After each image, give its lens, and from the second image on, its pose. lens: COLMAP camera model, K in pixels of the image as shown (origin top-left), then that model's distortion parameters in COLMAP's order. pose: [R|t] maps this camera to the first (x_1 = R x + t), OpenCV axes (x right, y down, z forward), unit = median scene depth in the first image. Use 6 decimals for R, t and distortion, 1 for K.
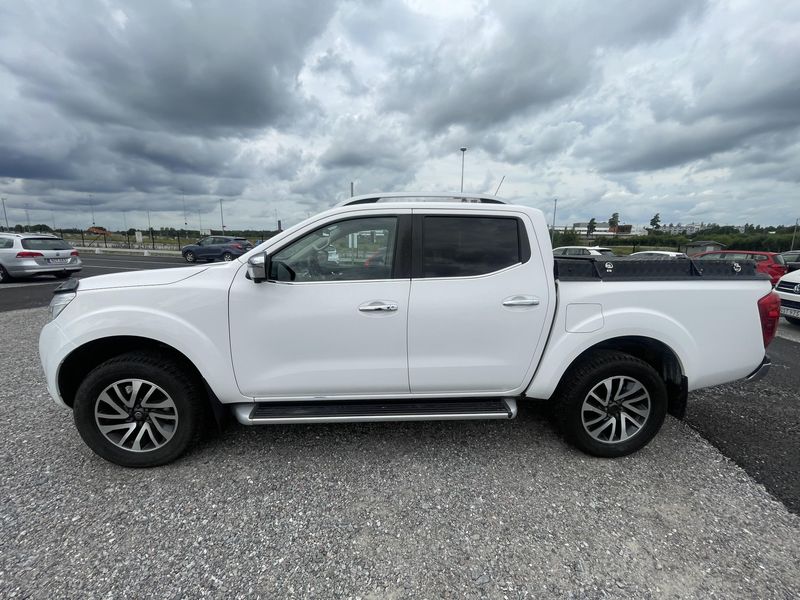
lens RADIAL K [[319.3, 0, 400.0], [0, 319.3, 300.0], [0, 0, 1]] dist [-0.001777, -0.000085]
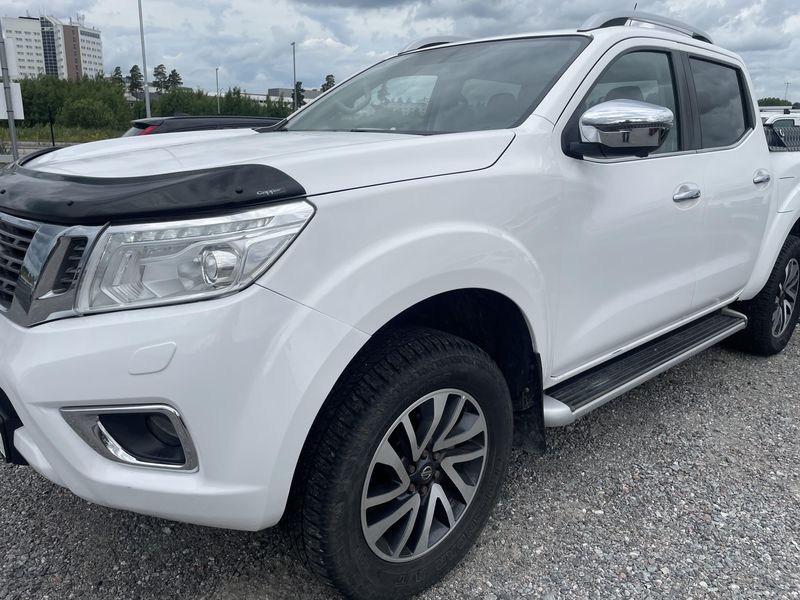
lens RADIAL K [[603.4, 0, 400.0], [0, 603.4, 300.0], [0, 0, 1]] dist [0.035489, -0.005211]
pose [[0.765447, -0.161177, 0.622987, -1.330566], [0.093129, 0.985679, 0.140586, 0.006191], [-0.636724, -0.049593, 0.769495, 0.395502]]
